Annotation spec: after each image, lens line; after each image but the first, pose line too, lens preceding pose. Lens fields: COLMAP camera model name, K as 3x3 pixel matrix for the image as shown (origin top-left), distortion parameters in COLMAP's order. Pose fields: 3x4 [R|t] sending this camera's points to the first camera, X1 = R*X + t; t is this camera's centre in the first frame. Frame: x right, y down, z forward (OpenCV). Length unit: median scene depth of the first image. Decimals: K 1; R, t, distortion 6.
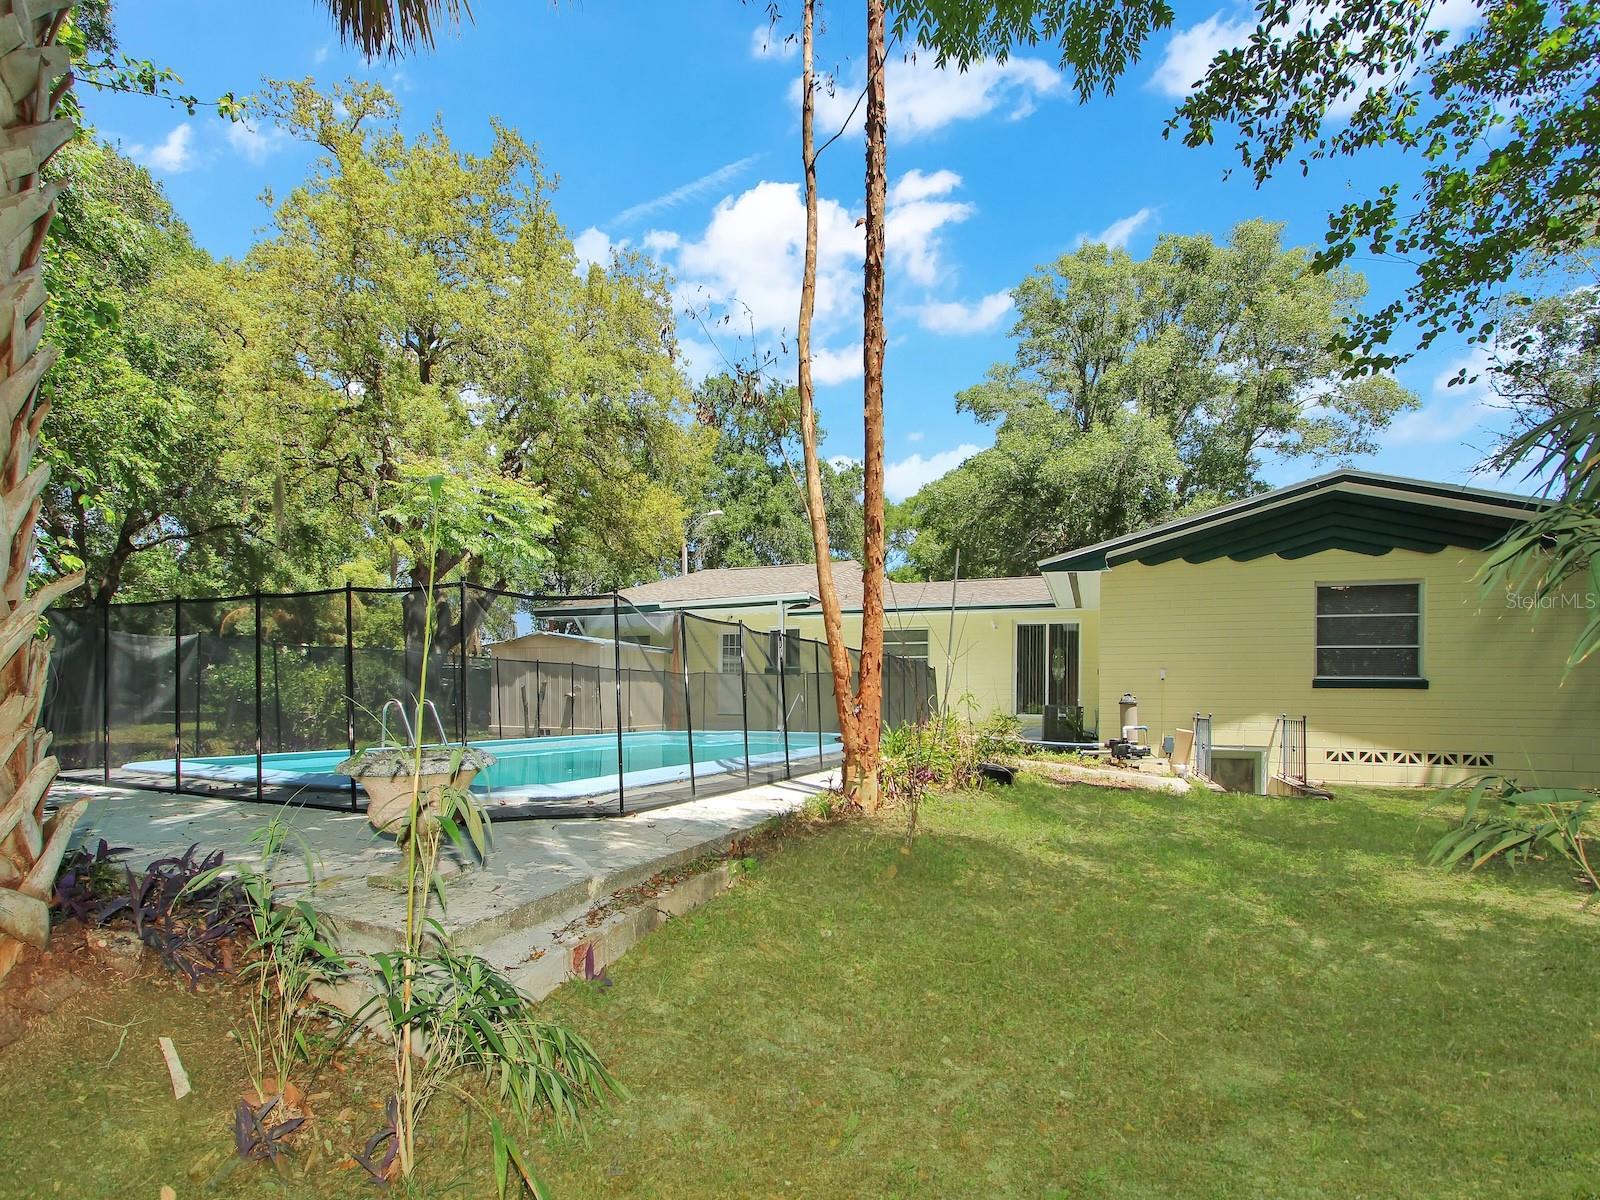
lens RADIAL K [[775.1, 0, 803.7], [0, 775.1, 710.9], [0, 0, 1]] dist [0.000217, -0.000226]
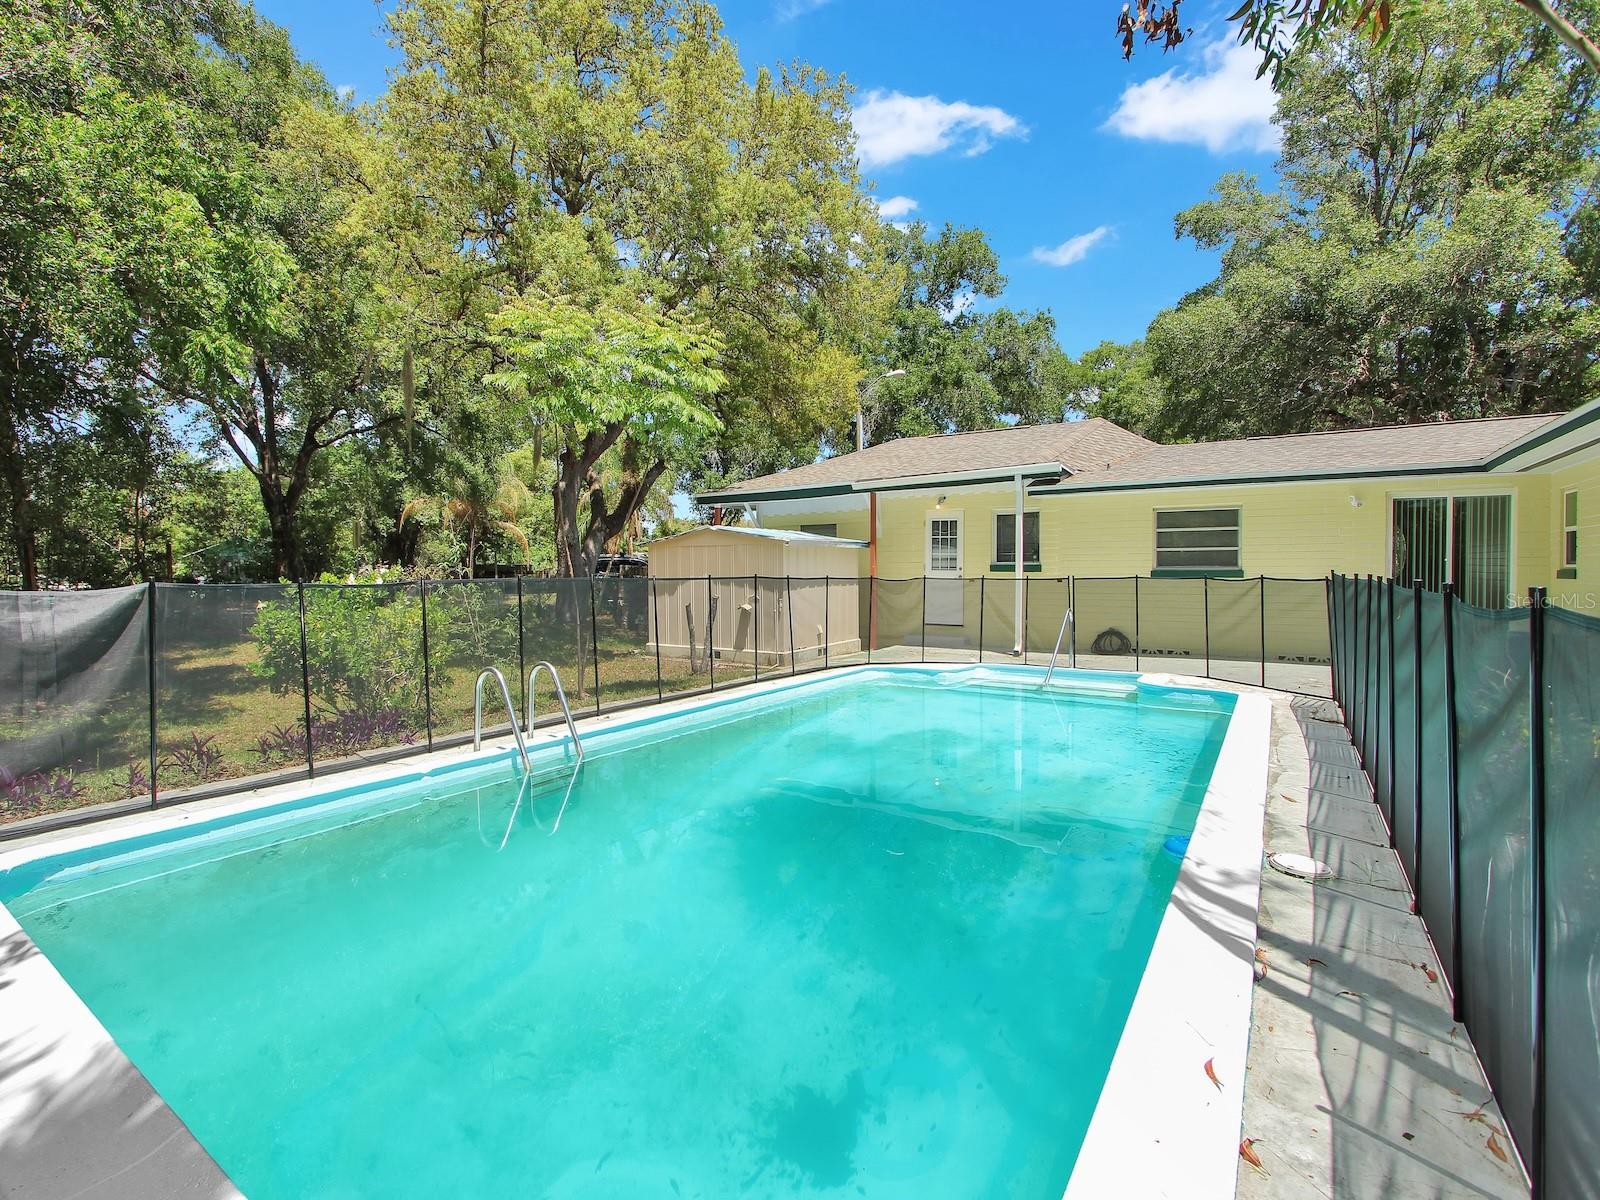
lens RADIAL K [[798.6, 0, 800.0], [0, 798.6, 600.0], [0, 0, 1]] dist [-0.003884, 0.000066]
pose [[0.979969, -0.004624, -0.199095, -0.067808], [0.007793, 0.999855, 0.015133, -0.030050], [0.198997, -0.016382, 0.979863, 0.175992]]
